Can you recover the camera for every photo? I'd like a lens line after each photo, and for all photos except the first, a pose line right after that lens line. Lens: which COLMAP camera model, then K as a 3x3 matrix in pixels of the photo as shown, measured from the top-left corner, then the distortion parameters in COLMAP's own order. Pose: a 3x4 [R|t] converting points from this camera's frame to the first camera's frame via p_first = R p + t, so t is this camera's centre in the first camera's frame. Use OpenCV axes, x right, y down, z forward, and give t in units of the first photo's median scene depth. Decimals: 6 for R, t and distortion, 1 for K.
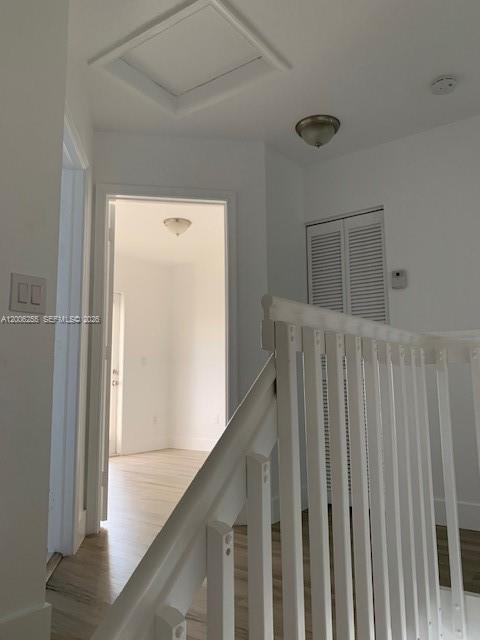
lens RADIAL K [[497.9, 0, 239.6], [0, 497.9, 320.3], [0, 0, 1]] dist [0.029768, 0.005200]
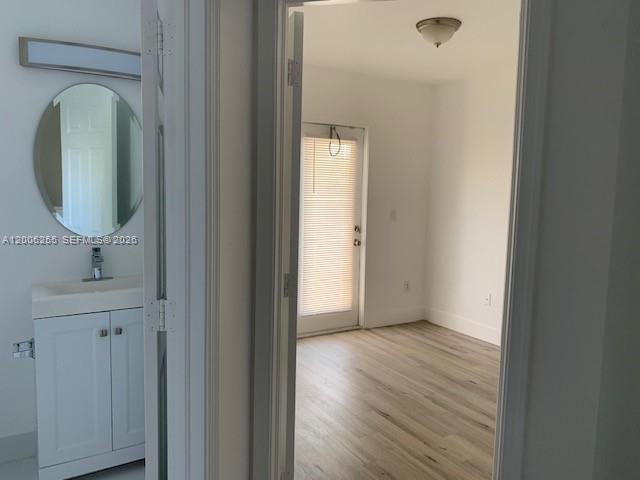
lens RADIAL K [[497.9, 0, 316.2], [0, 497.9, 233.4], [0, 0, 1]] dist [0.029768, 0.005200]
pose [[0.927090, 0.059088, -0.370151, -0.013617], [0.020943, 0.977790, 0.208540, -0.059473], [0.374252, -0.201088, 0.905262, 0.253493]]
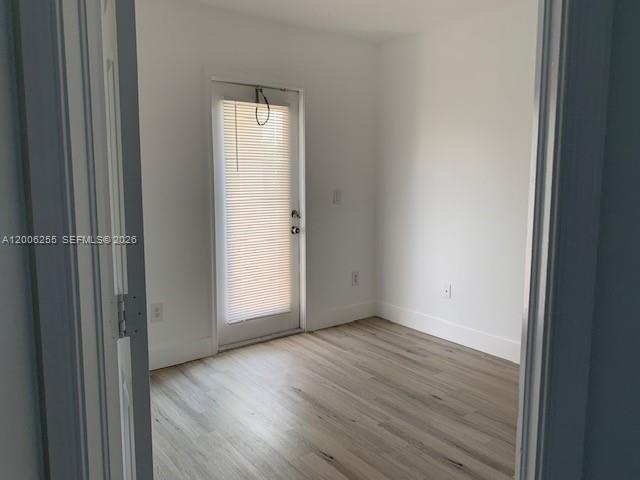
lens RADIAL K [[497.9, 0, 320.1], [0, 497.9, 241.0], [0, 0, 1]] dist [0.029768, 0.005200]
pose [[0.962872, 0.040375, -0.266923, -0.036260], [0.028606, 0.967927, 0.249598, -0.028263], [0.268439, -0.247967, 0.930835, 0.384308]]
